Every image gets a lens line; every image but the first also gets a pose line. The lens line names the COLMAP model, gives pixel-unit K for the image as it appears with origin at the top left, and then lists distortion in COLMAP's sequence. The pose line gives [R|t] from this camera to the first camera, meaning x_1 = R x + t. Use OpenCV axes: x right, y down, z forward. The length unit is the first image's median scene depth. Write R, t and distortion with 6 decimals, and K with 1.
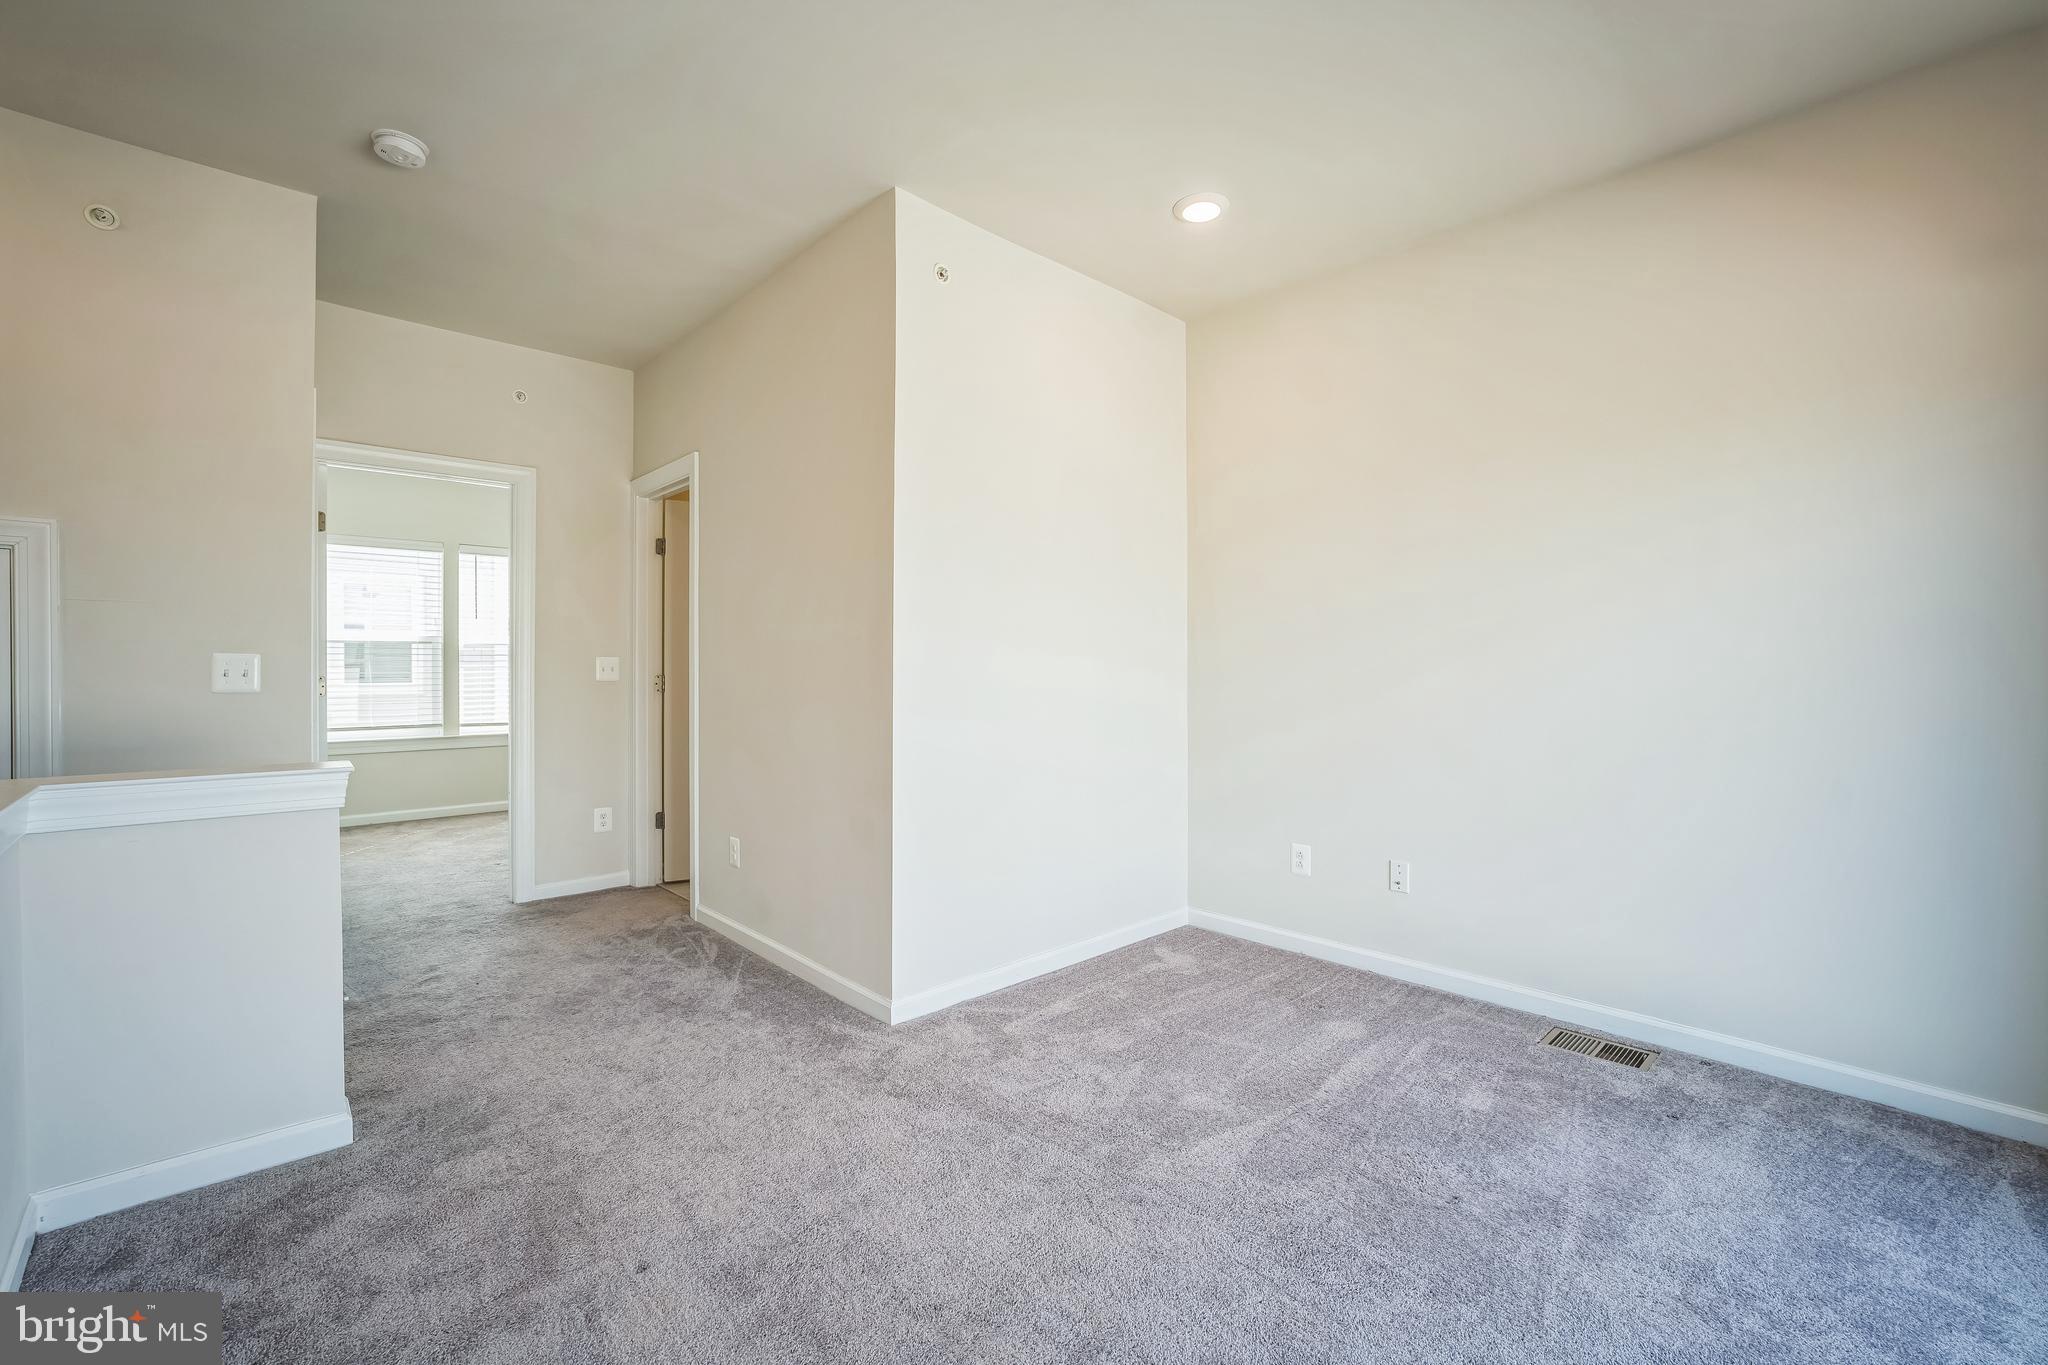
lens RADIAL K [[890.1, 0, 1024.0], [0, 890.1, 682.5], [0, 0, 1]] dist [-0.000954, -0.000119]
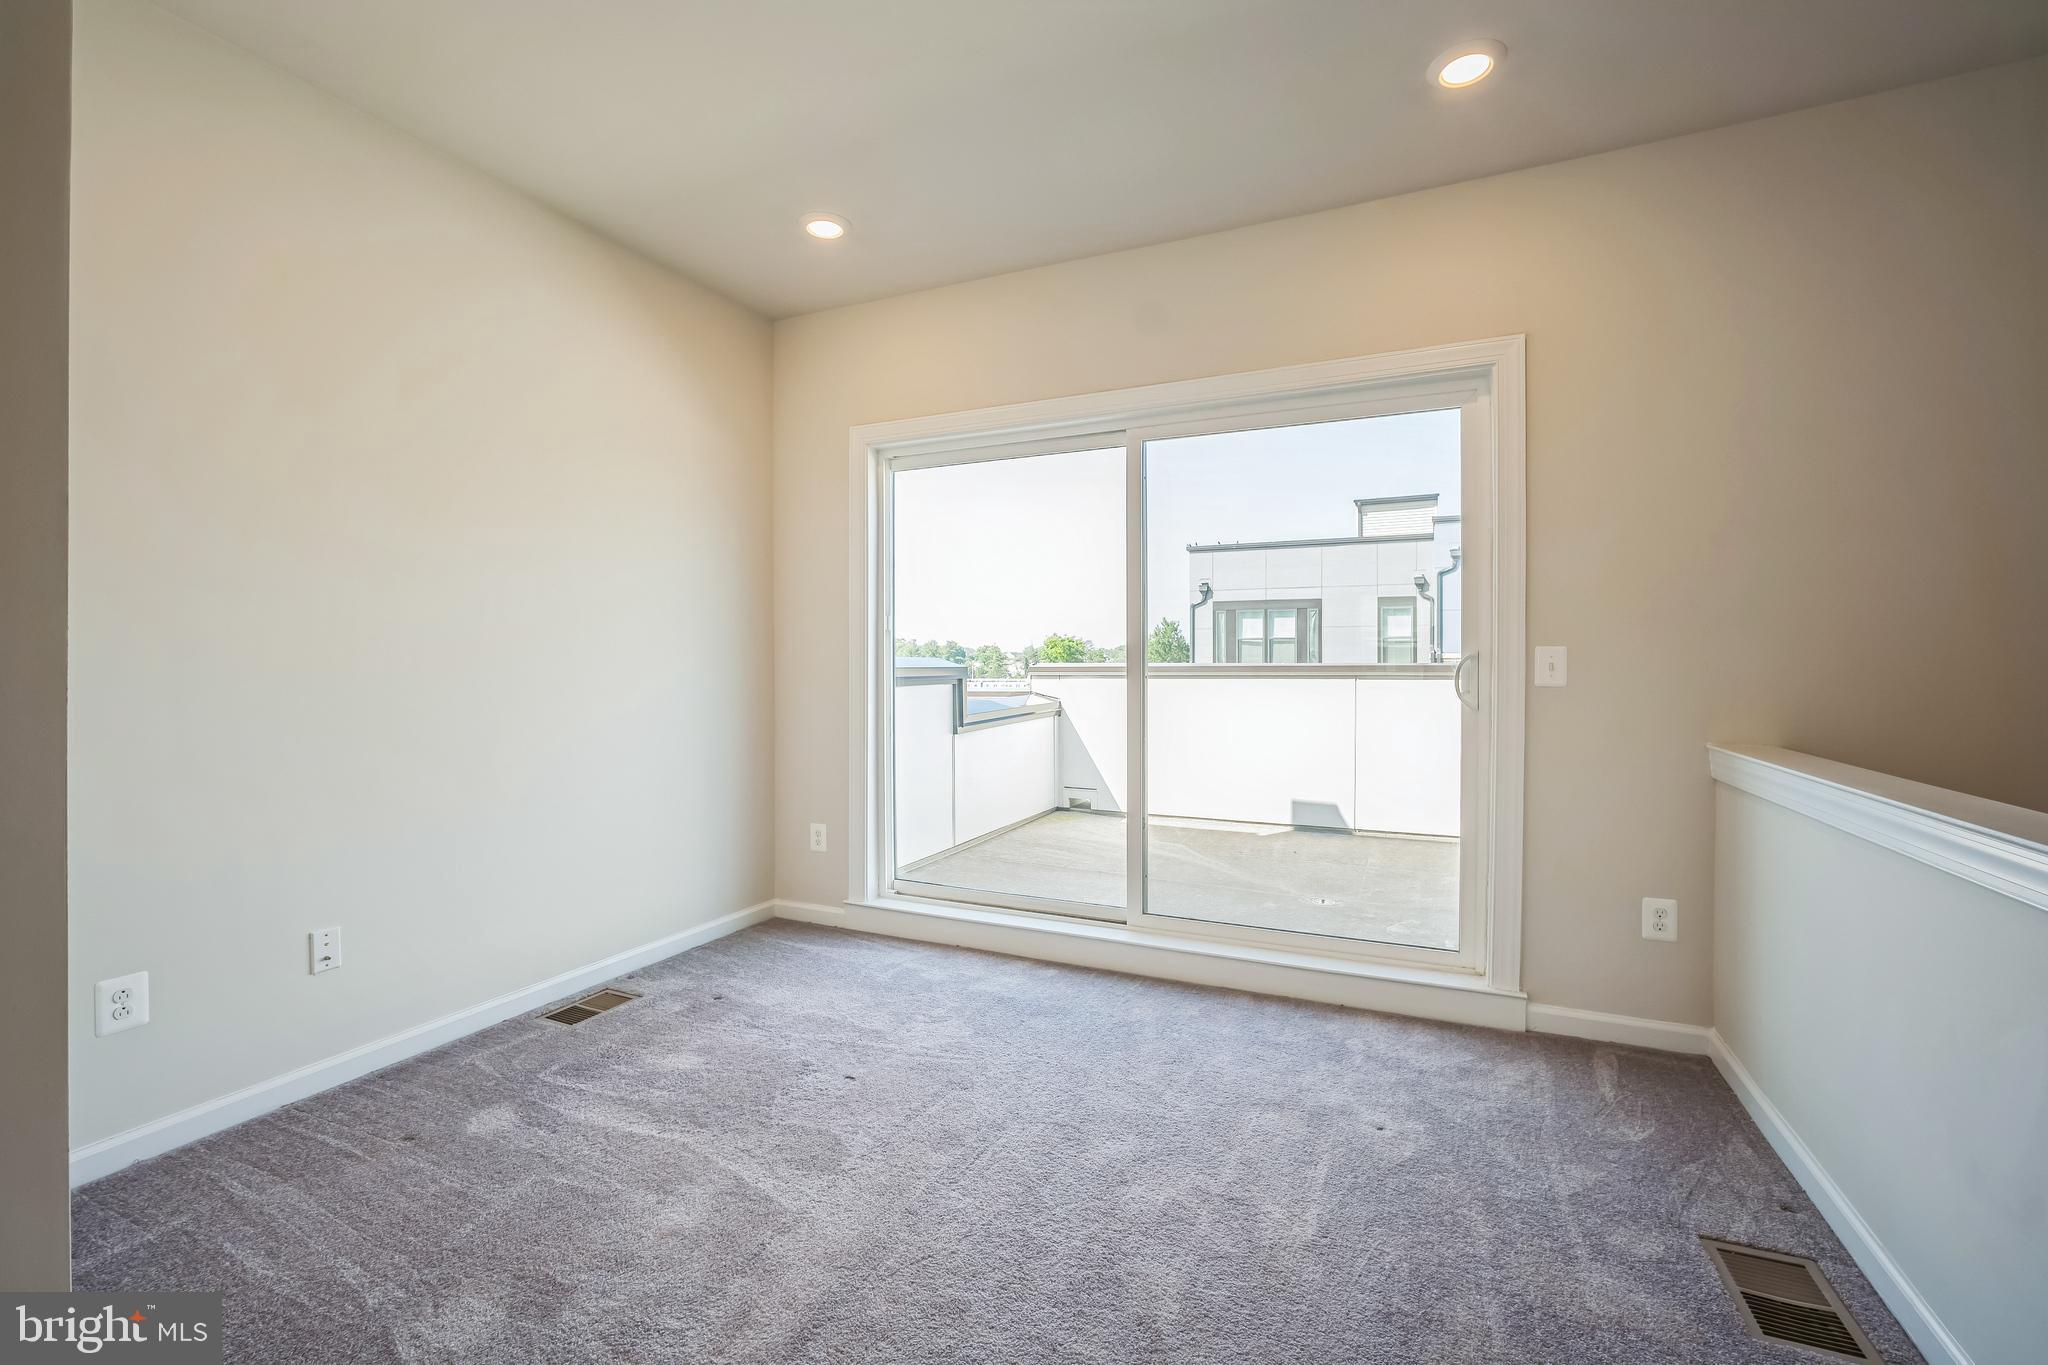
lens RADIAL K [[890.1, 0, 1024.0], [0, 890.1, 682.5], [0, 0, 1]] dist [-0.000954, -0.000119]
pose [[-0.353744, -0.021646, 0.935092, -0.591562], [0.035965, 0.998678, 0.036723, -0.006526], [-0.934650, 0.046621, -0.352498, 0.930974]]
